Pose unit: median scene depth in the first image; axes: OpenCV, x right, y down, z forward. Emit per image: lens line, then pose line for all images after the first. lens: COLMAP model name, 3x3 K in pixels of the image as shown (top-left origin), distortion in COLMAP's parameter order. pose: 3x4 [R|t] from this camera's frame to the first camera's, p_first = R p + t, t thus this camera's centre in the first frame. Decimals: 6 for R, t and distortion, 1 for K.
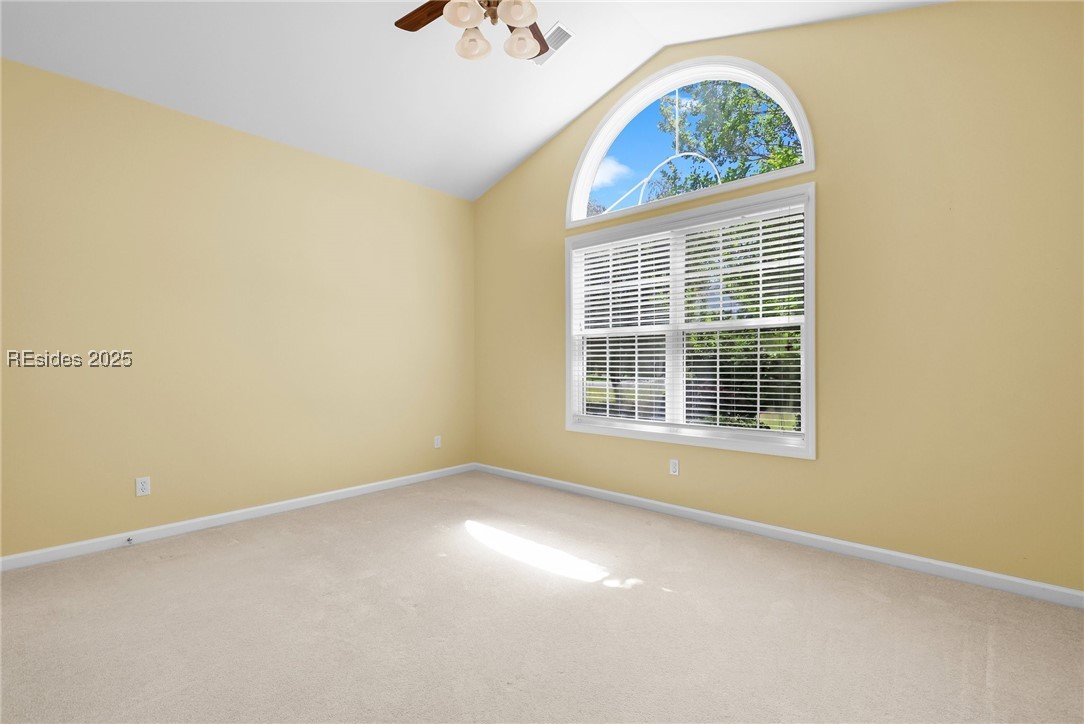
lens RADIAL K [[493.6, 0, 540.0], [0, 493.6, 362.6], [0, 0, 1]] dist [0.001882, 0.000167]
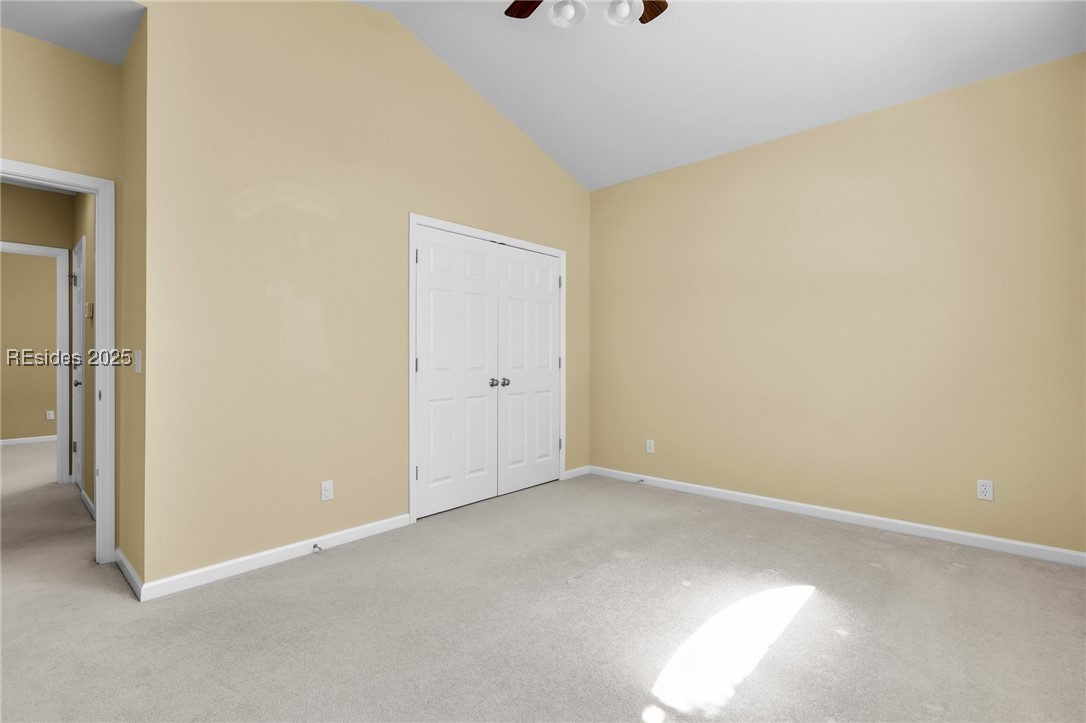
lens RADIAL K [[500.7, 0, 540.2], [0, 500.7, 357.5], [0, 0, 1]] dist [0.000187, -0.000047]
pose [[0.000613, 0.002492, -0.999997, 0.620803], [-0.001842, 0.999995, 0.002491, -0.005031], [0.999998, 0.001840, 0.000618, 0.681797]]
